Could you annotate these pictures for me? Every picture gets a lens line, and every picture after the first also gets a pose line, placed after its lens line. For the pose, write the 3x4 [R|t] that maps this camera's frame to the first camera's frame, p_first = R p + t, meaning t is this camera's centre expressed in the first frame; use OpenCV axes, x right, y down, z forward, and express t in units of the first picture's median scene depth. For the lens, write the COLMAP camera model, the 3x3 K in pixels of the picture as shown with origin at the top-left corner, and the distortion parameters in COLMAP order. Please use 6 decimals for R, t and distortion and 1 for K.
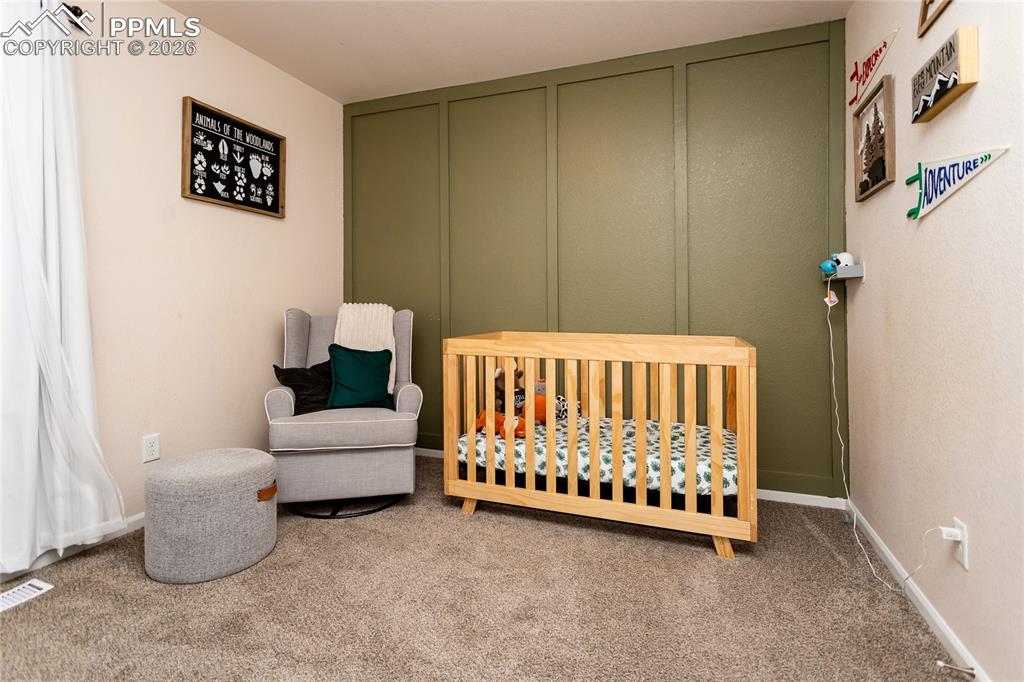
lens RADIAL K [[501.4, 0, 512.8], [0, 501.4, 305.2], [0, 0, 1]] dist [-0.003483, -0.000338]
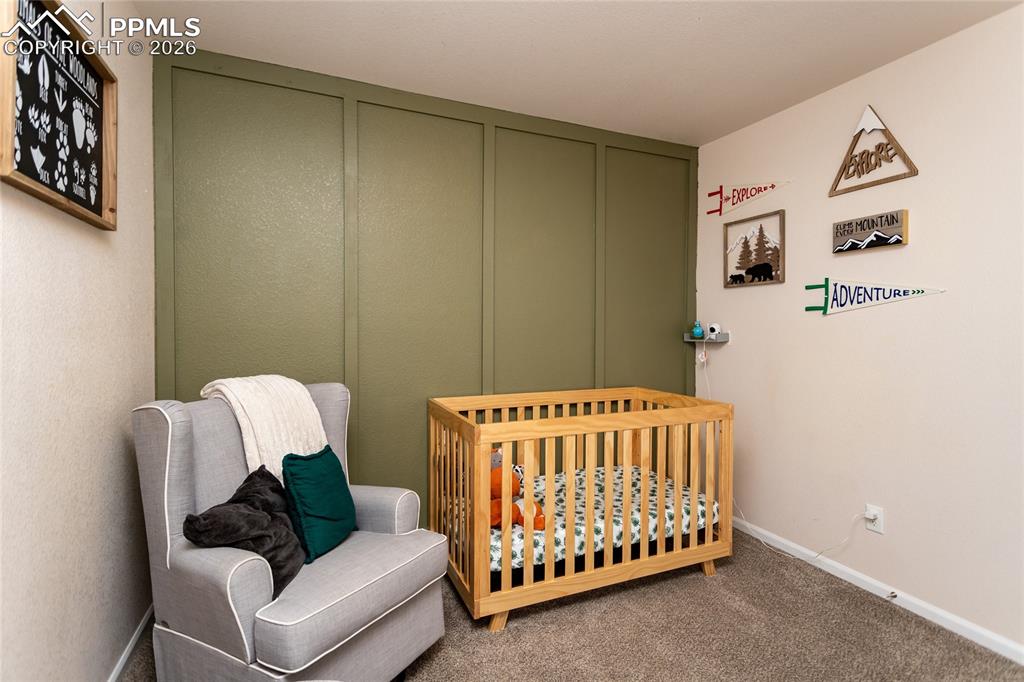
lens RADIAL K [[488.1, 0, 512.0], [0, 488.1, 333.4], [0, 0, 1]] dist [0.000967, -0.000045]
pose [[0.715777, -0.009489, 0.698265, -0.663887], [-0.003901, 0.999838, 0.017587, -0.097065], [-0.698318, -0.015313, 0.715624, 0.425407]]
